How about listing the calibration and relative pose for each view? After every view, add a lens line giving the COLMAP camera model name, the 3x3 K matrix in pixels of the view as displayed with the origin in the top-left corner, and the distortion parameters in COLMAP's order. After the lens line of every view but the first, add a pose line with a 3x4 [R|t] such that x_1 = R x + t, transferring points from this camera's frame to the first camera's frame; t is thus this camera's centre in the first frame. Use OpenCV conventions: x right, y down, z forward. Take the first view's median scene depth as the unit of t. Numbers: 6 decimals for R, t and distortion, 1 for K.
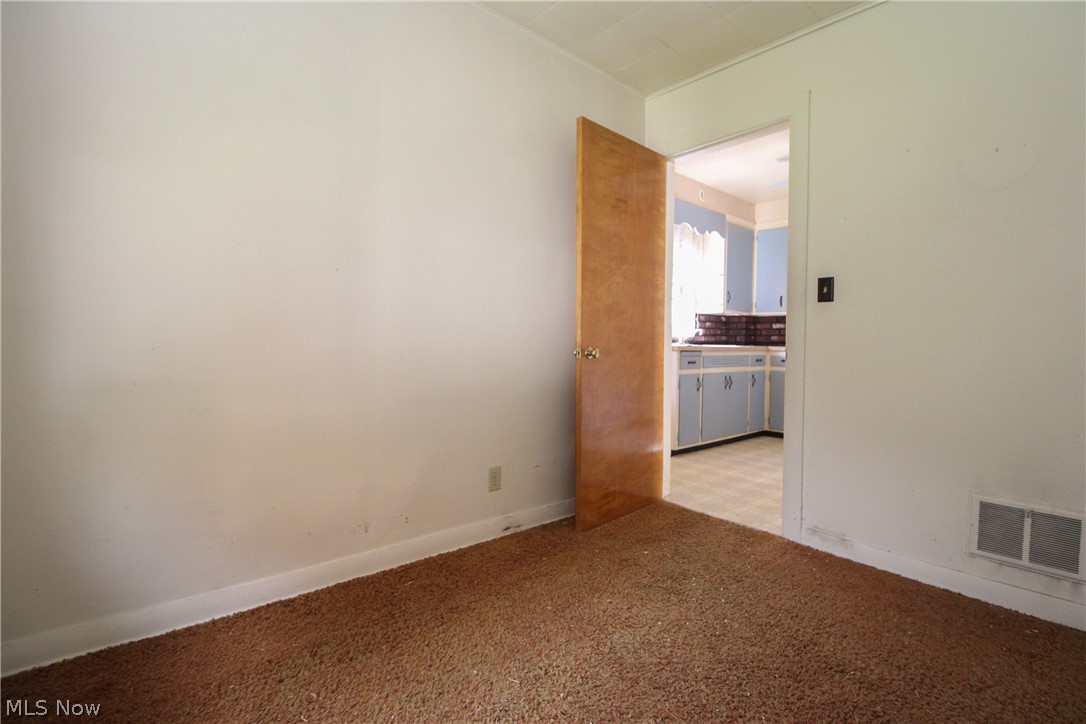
lens RADIAL K [[520.6, 0, 544.2], [0, 520.6, 360.2], [0, 0, 1]] dist [-0.002646, -0.001293]
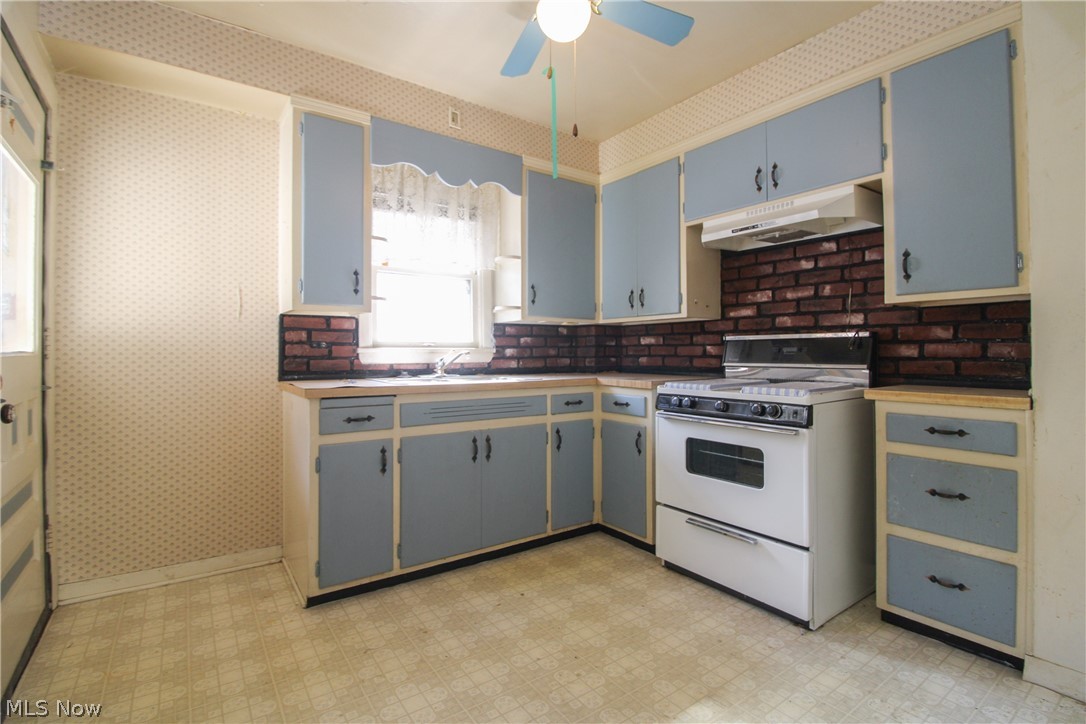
lens RADIAL K [[520.6, 0, 543.6], [0, 520.6, 357.4], [0, 0, 1]] dist [-0.002646, -0.001293]
pose [[0.995312, -0.015884, -0.095404, 0.423225], [0.012959, 0.999429, -0.031202, -0.031353], [0.095845, 0.029819, 0.994950, 0.416860]]
